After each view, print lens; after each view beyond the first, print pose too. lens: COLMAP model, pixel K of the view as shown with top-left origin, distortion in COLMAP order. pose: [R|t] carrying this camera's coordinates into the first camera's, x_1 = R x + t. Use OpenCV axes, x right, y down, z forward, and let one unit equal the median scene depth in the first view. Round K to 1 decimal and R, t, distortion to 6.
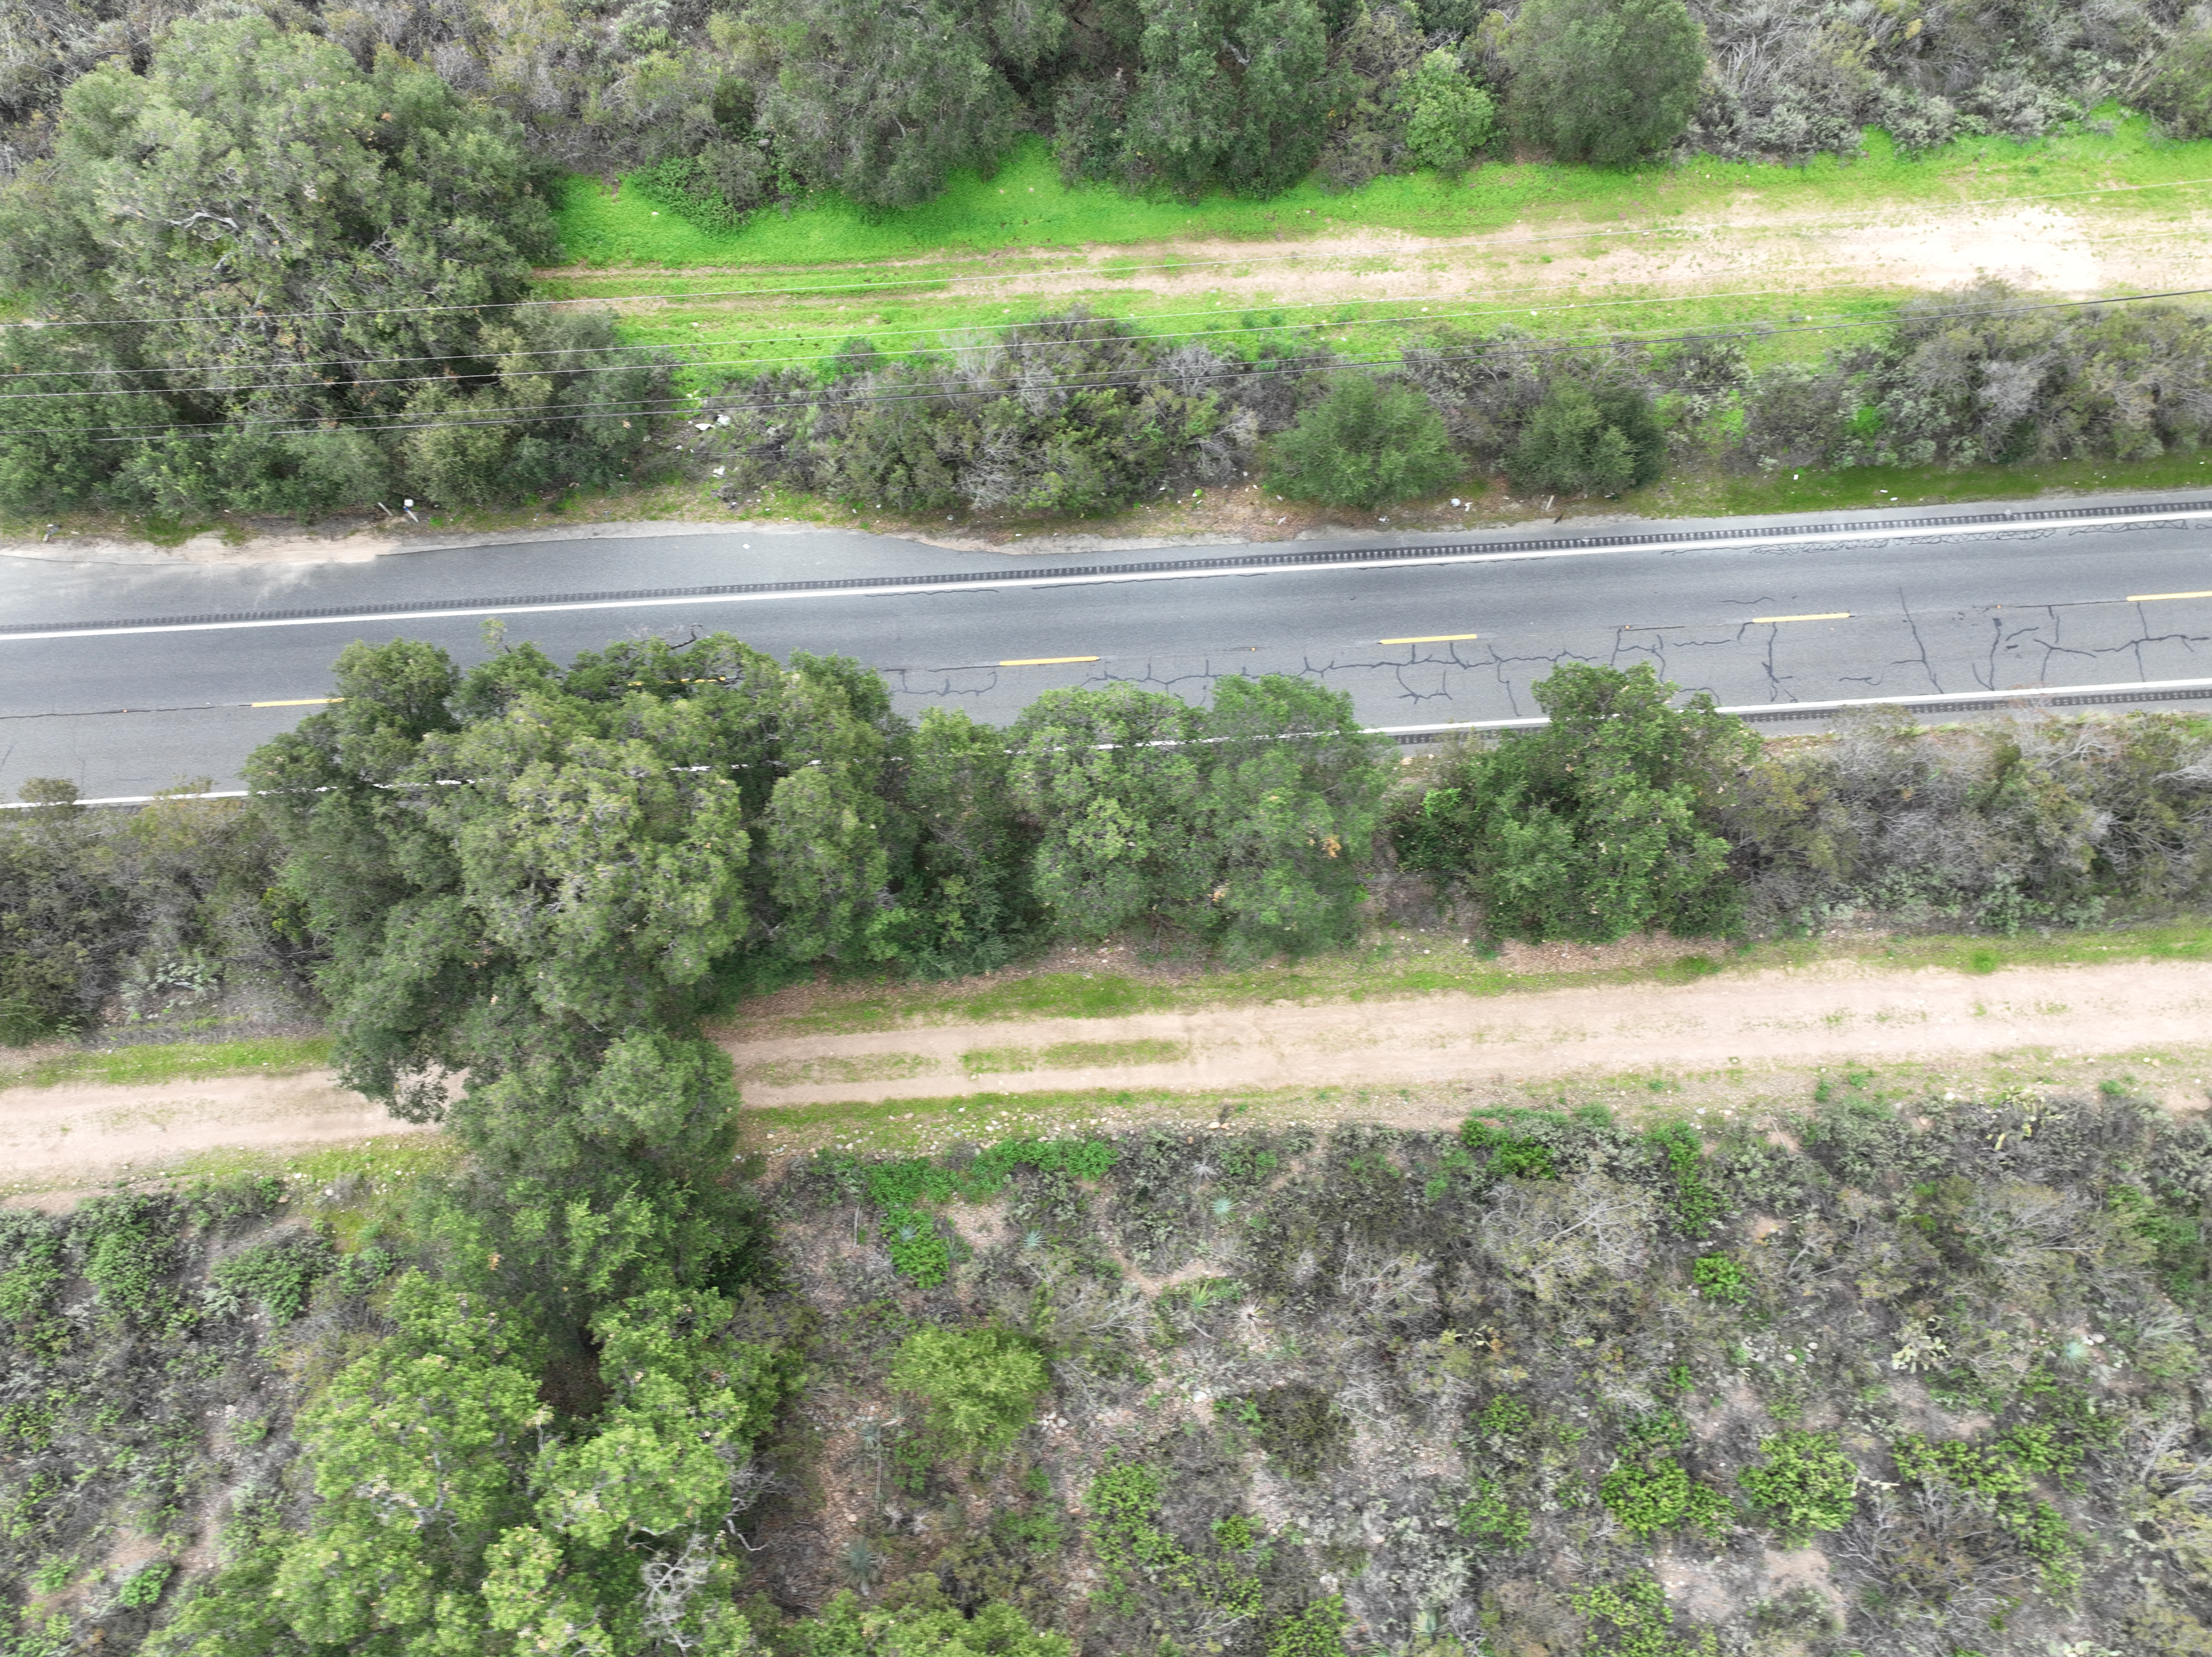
lens RADIAL K [[1539.9, 0, 1109.2], [0, 1539.9, 829.8], [0, 0, 1]] dist [0.003559, 0.017502]
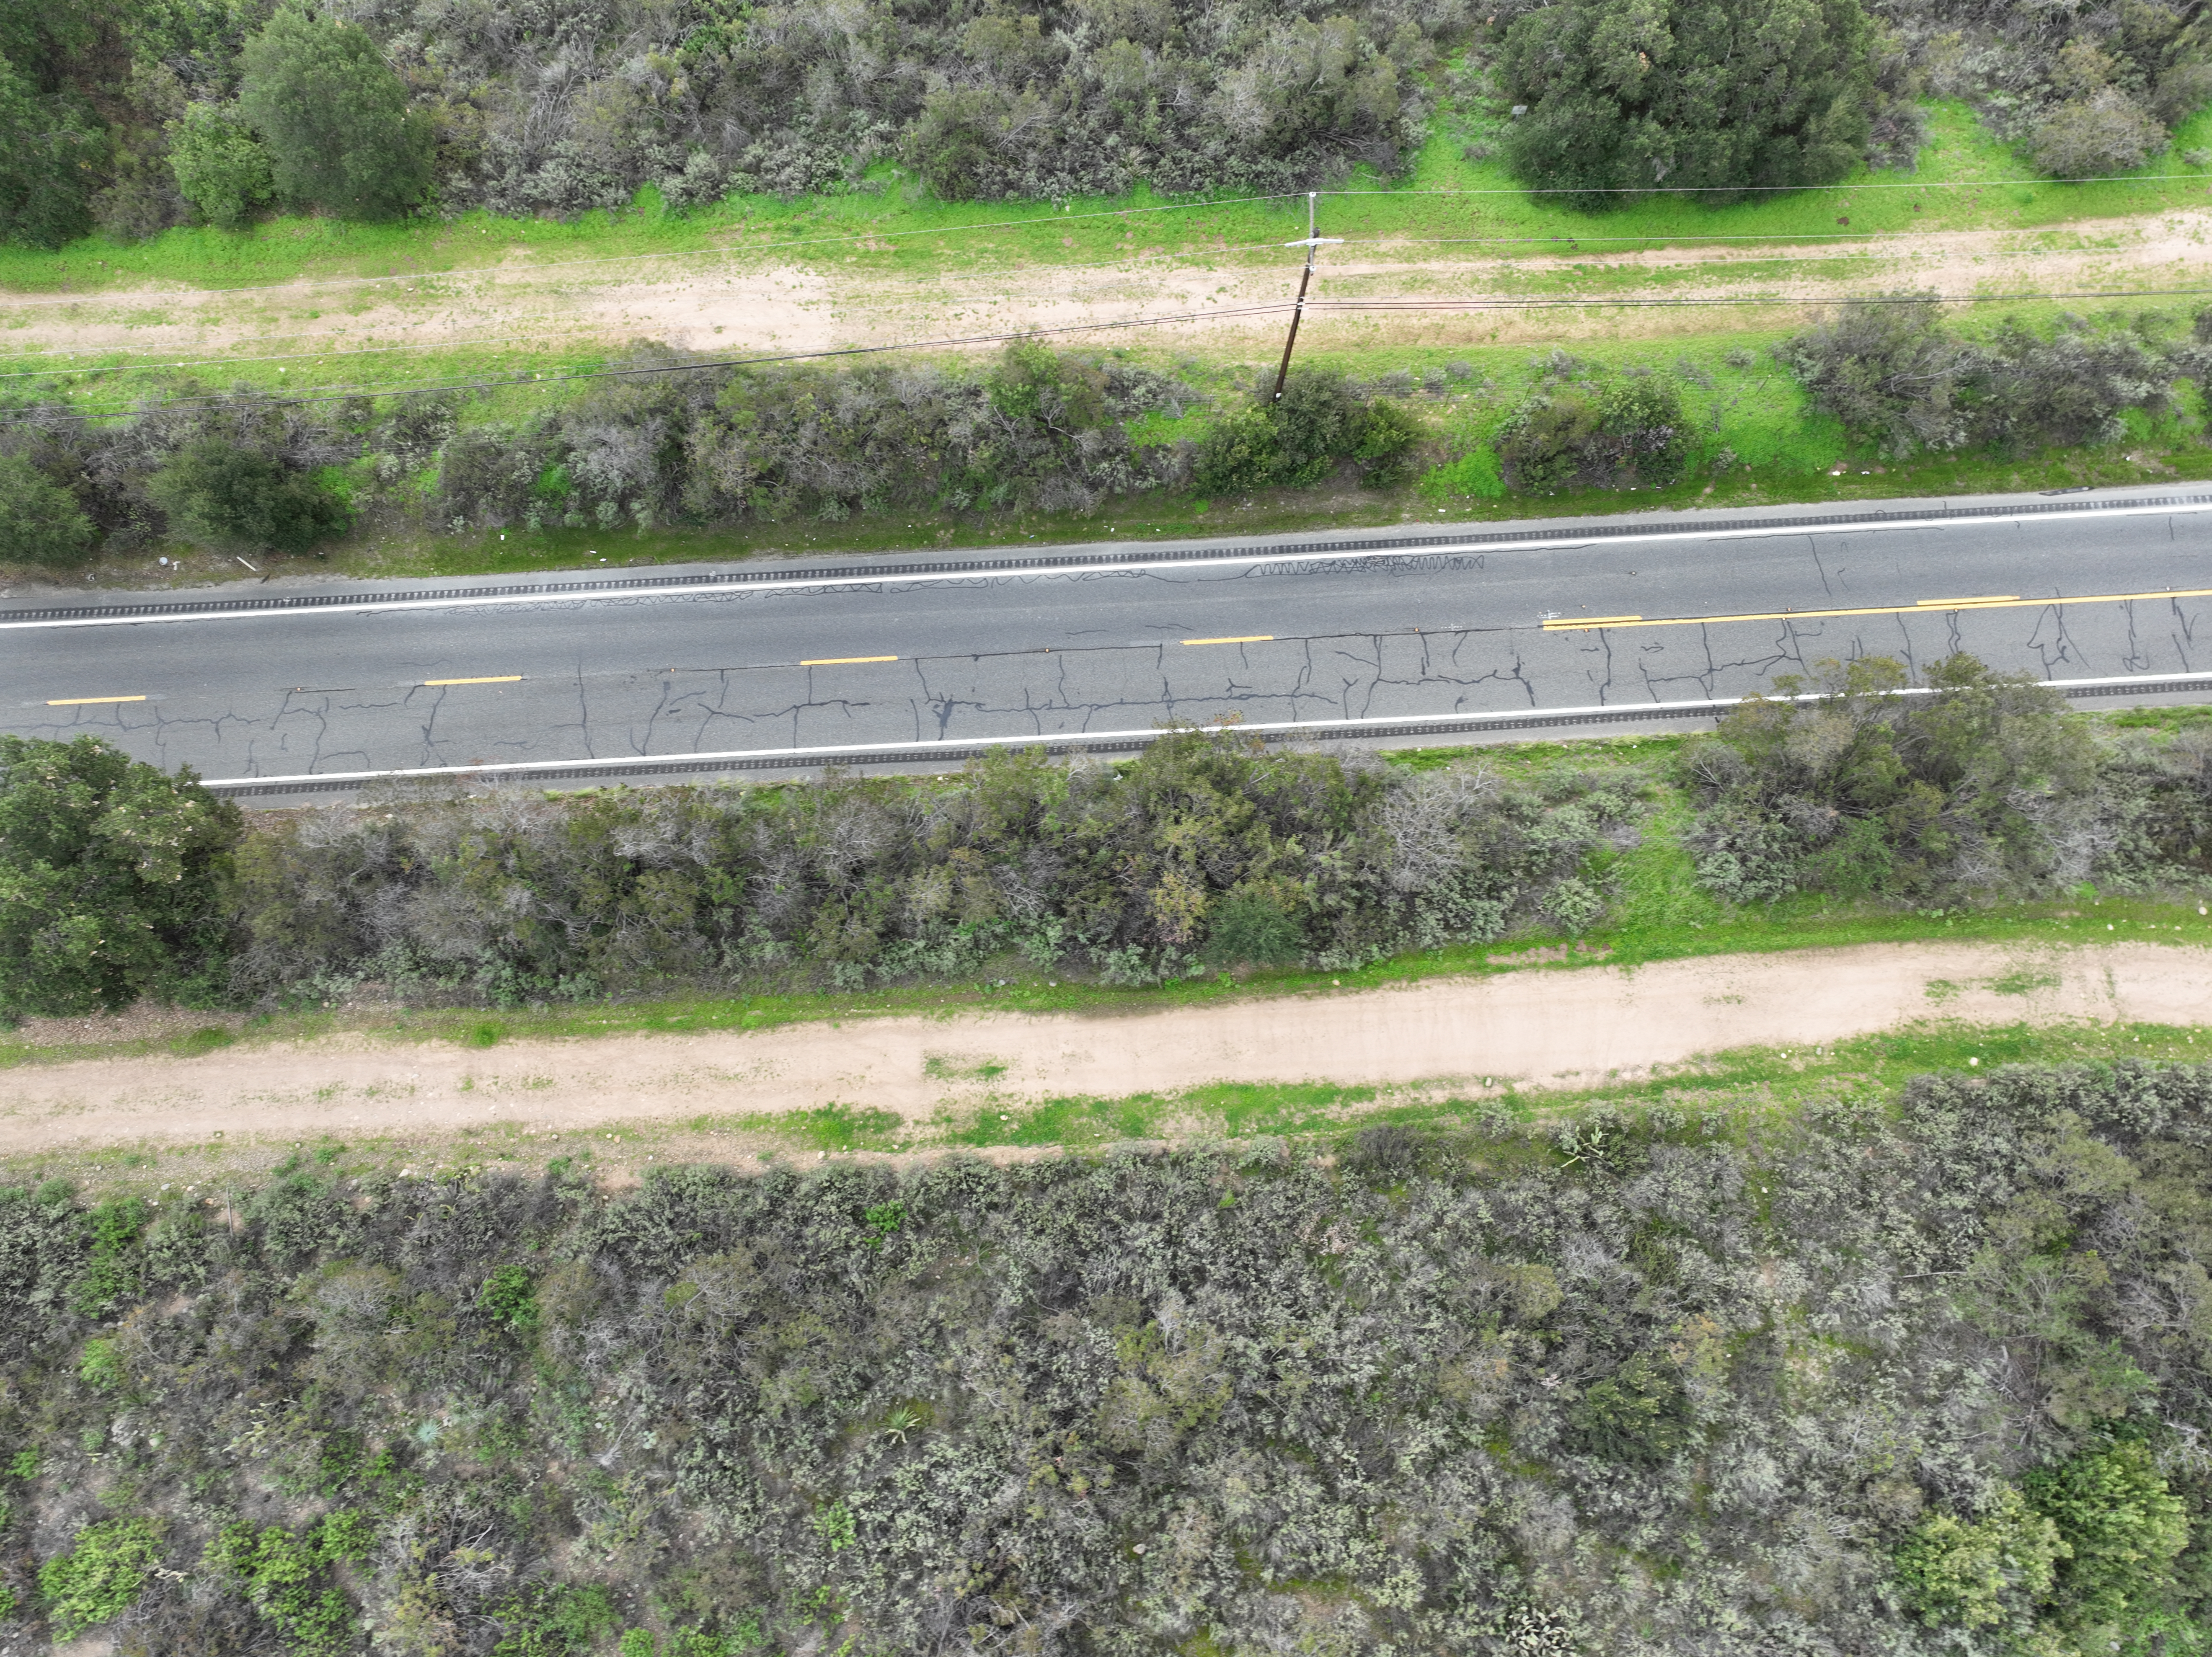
lens RADIAL K [[1539.9, 0, 1112.7], [0, 1539.9, 824.0], [0, 0, 1]] dist [0.003559, 0.017502]
pose [[0.999928, 0.003358, -0.011511, 0.849124], [-0.003322, 0.999990, 0.003117, -0.047908], [0.011522, -0.003079, 0.999929, 0.008144]]
